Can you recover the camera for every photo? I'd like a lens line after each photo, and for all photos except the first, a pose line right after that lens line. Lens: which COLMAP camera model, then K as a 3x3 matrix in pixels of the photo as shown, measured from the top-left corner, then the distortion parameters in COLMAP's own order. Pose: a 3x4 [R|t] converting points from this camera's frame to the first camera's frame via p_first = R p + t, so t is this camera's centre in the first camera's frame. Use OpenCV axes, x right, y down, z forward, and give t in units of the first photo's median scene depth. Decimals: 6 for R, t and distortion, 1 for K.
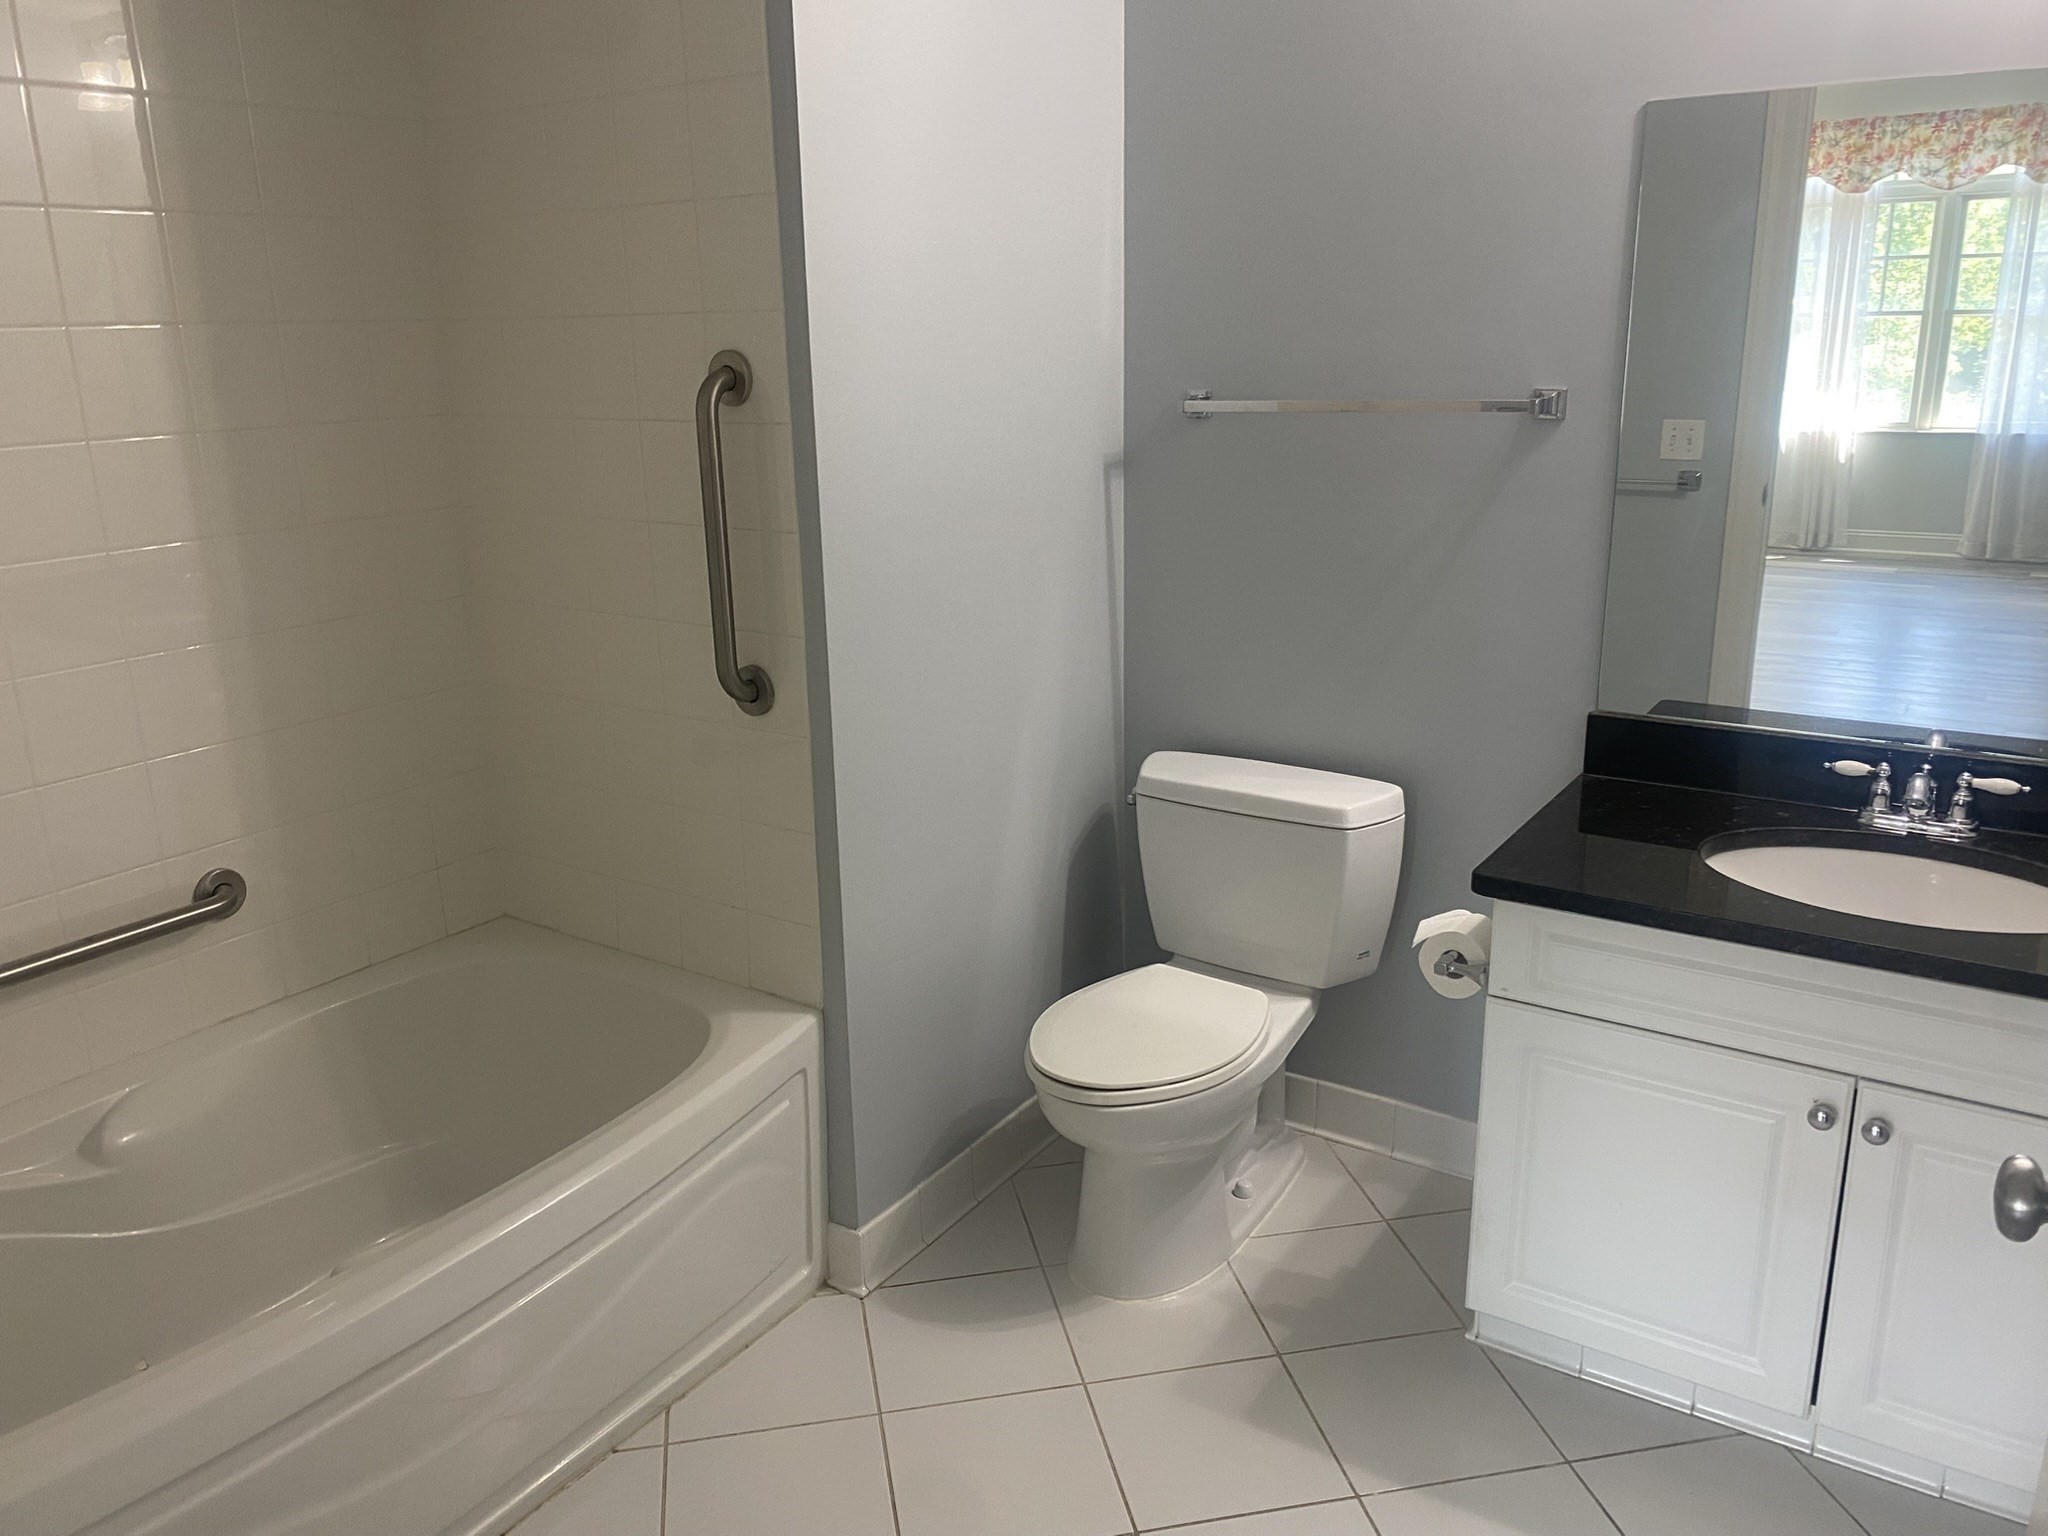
lens RADIAL K [[1576.2, 0, 1024.0], [0, 1576.2, 768.0], [0, 0, 1]] dist [0.005582, 0.002868]
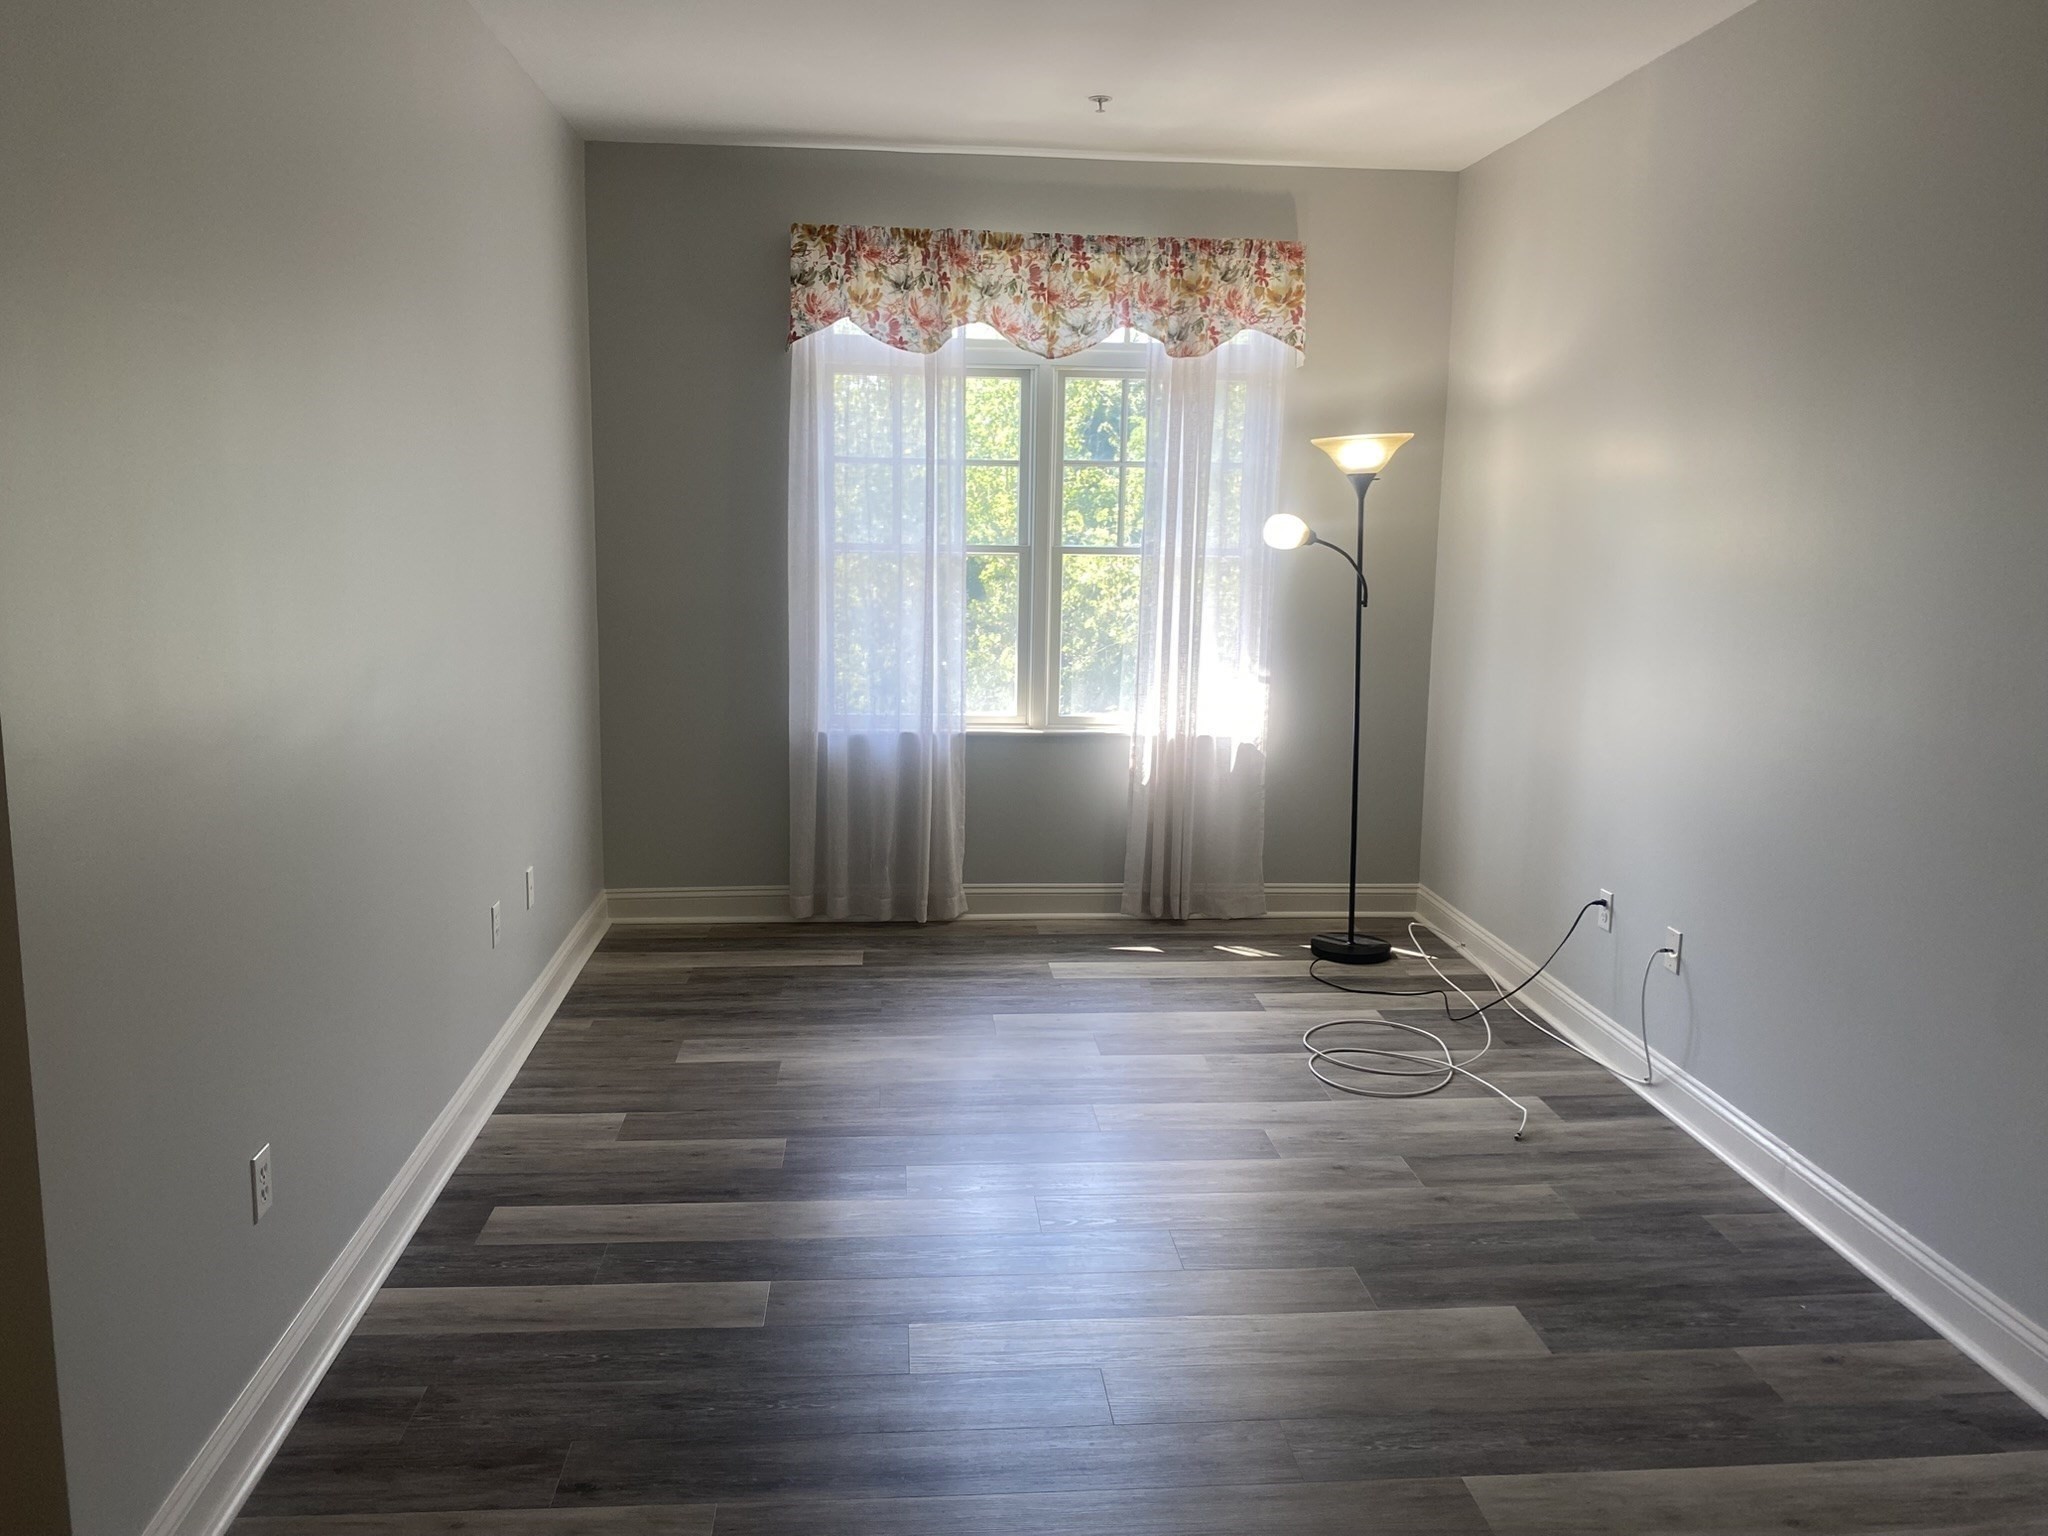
lens RADIAL K [[1576.2, 0, 1024.0], [0, 1576.2, 768.0], [0, 0, 1]] dist [0.005582, 0.002868]
pose [[0.766198, -0.066430, 0.639162, 0.161334], [0.147297, 0.986316, -0.074063, -0.157586], [-0.625495, 0.150893, 0.765498, 0.545575]]
